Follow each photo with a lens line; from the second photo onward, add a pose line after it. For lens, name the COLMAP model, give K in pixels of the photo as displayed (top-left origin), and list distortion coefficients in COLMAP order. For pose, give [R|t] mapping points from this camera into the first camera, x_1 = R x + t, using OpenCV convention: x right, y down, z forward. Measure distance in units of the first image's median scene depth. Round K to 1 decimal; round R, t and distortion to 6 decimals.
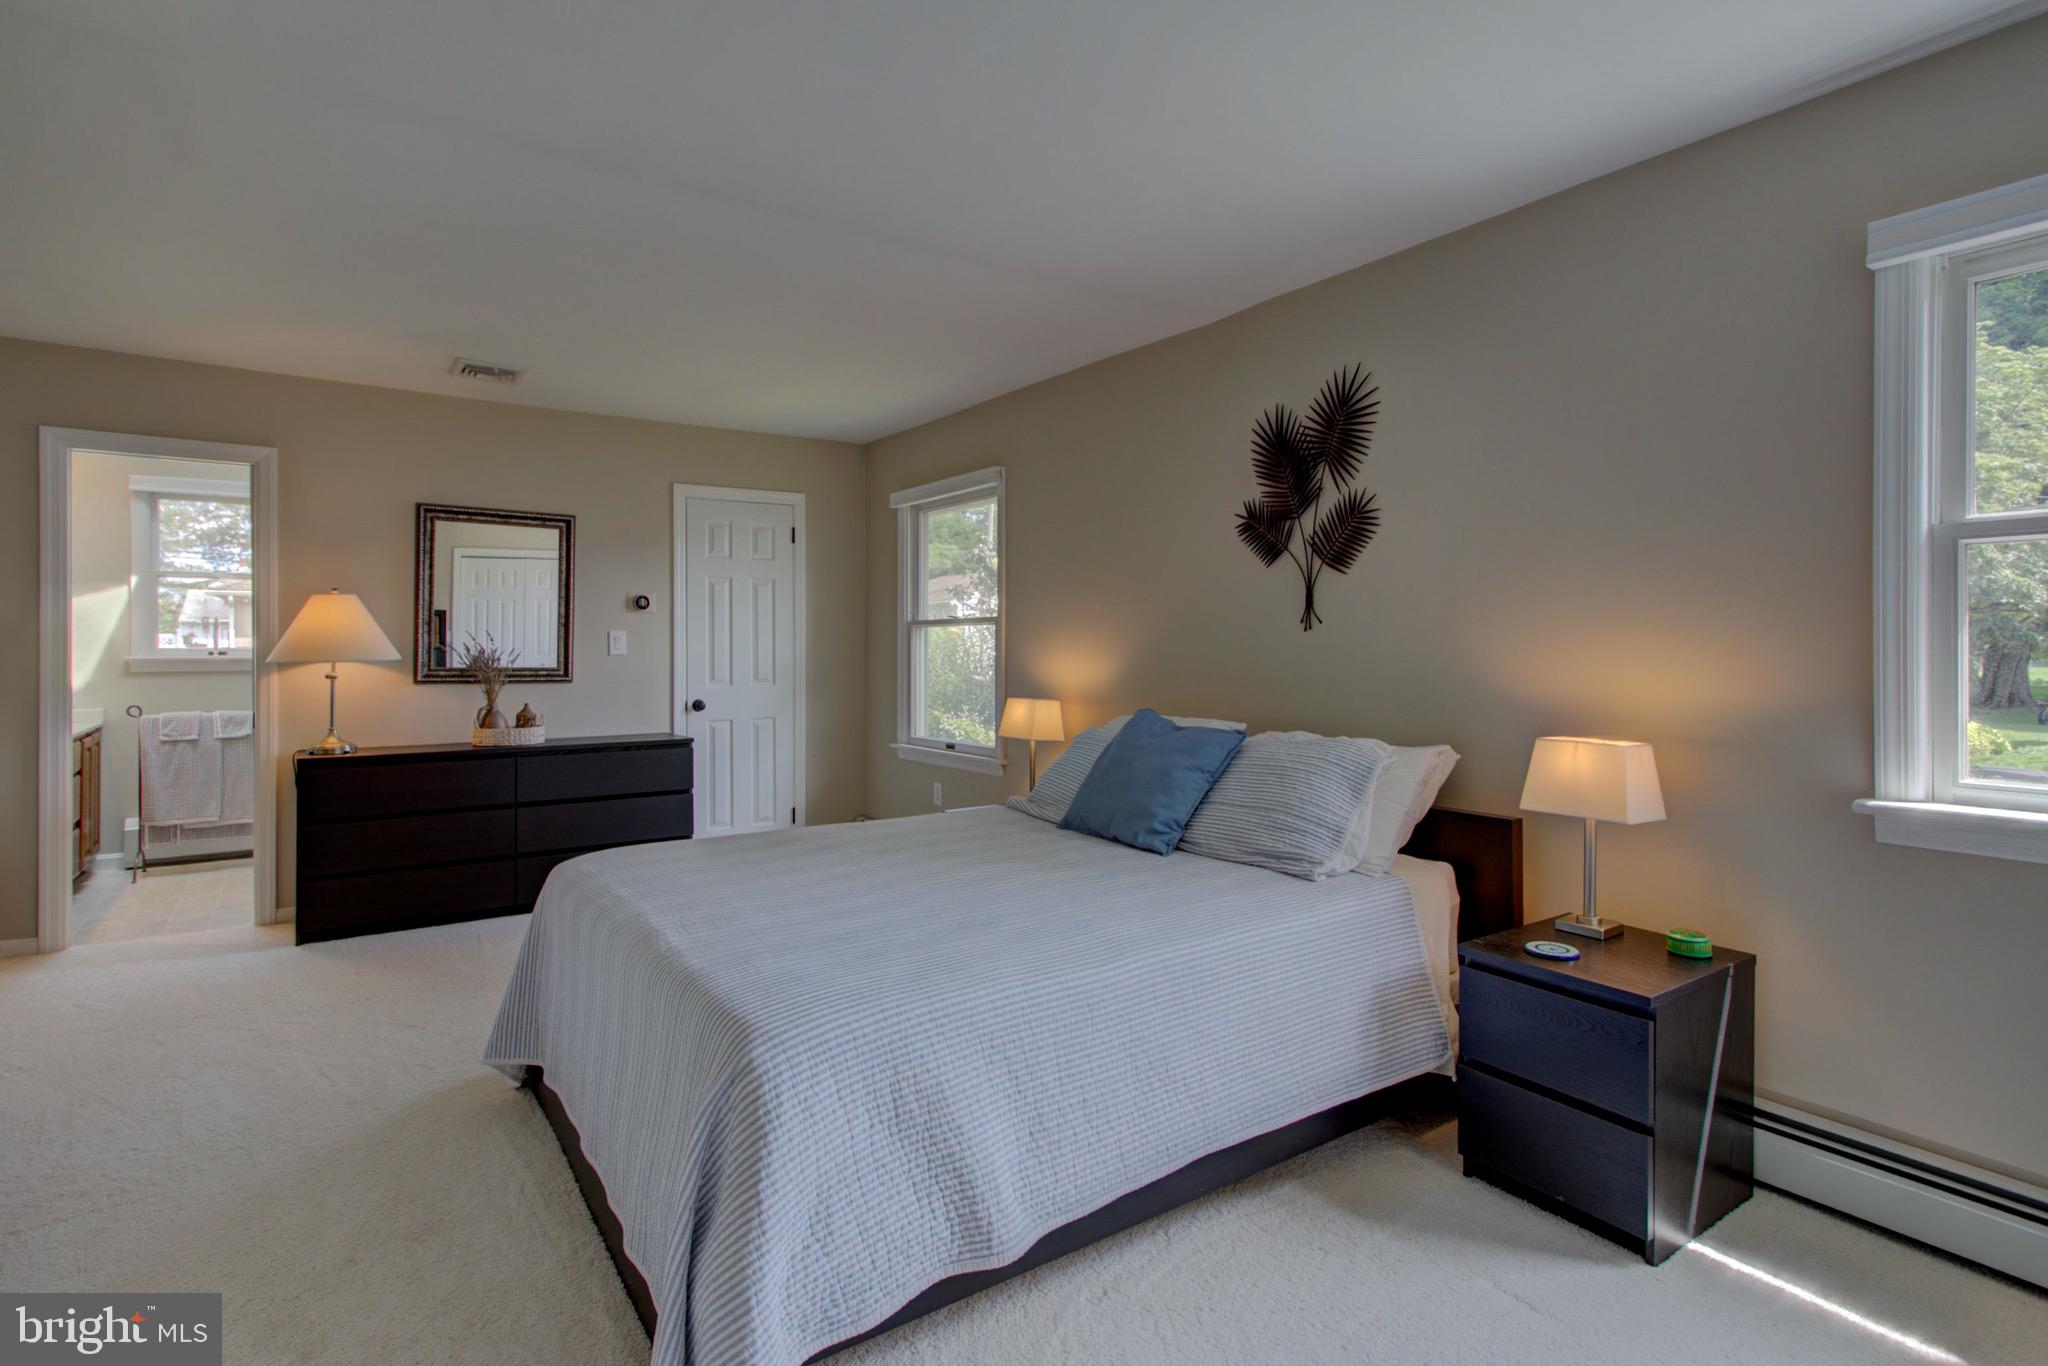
lens RADIAL K [[1020.6, 0, 1019.5], [0, 1020.6, 644.4], [0, 0, 1]] dist [0.011273, 0.000870]
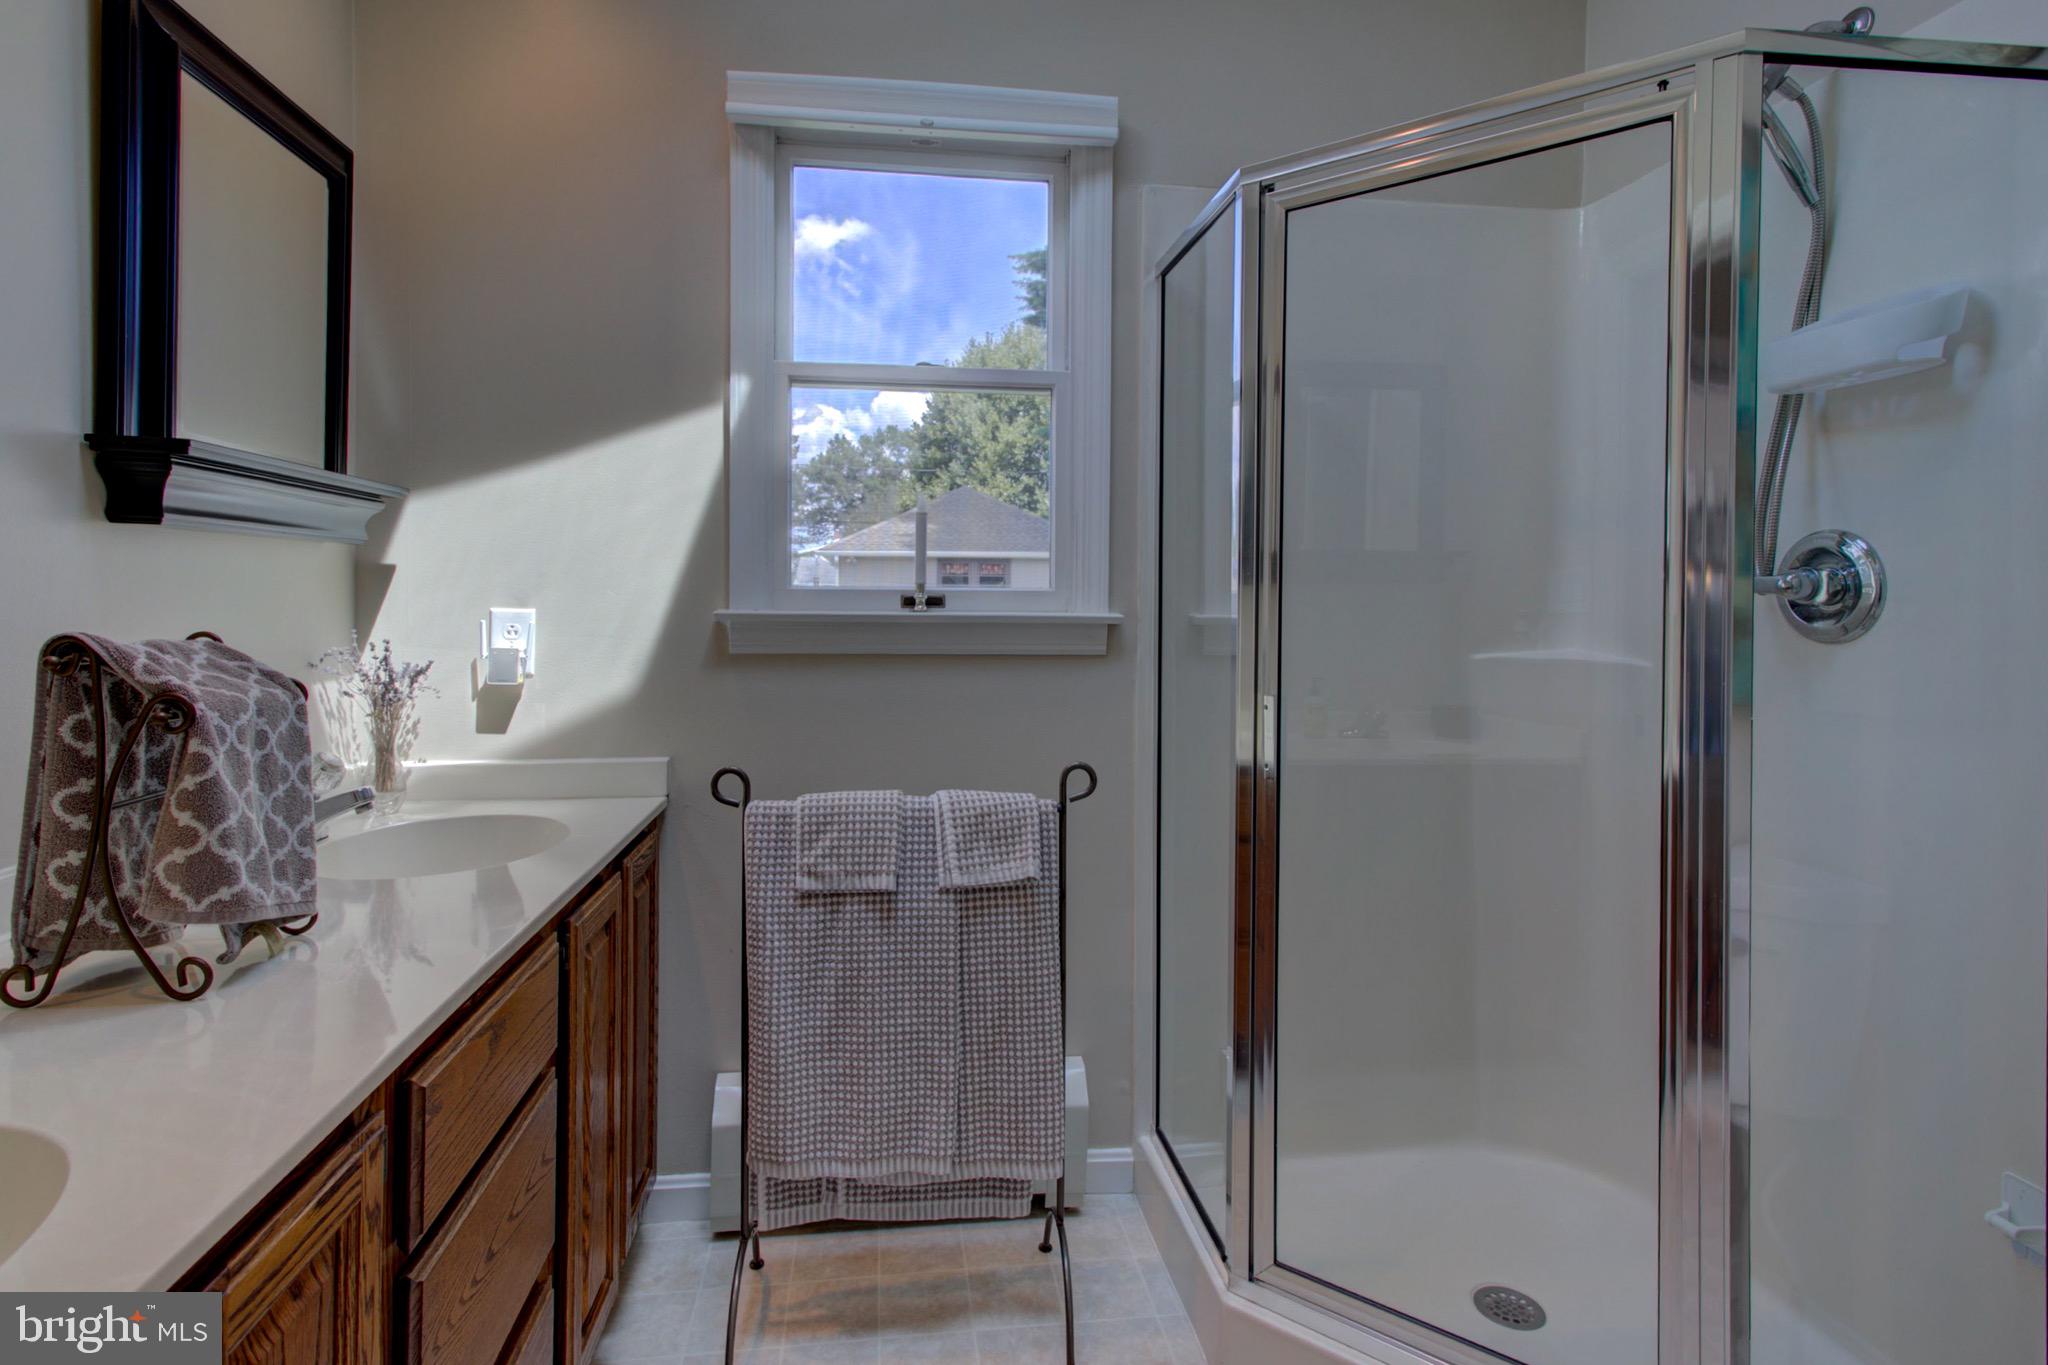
lens RADIAL K [[1034.7, 0, 1021.5], [0, 1034.7, 611.9], [0, 0, 1]] dist [-0.000706, 0.000057]
pose [[0.893162, 0.010023, -0.449624, -0.584569], [-0.009600, 0.999949, 0.003221, 0.010266], [0.449633, 0.001440, 0.893212, 0.692470]]
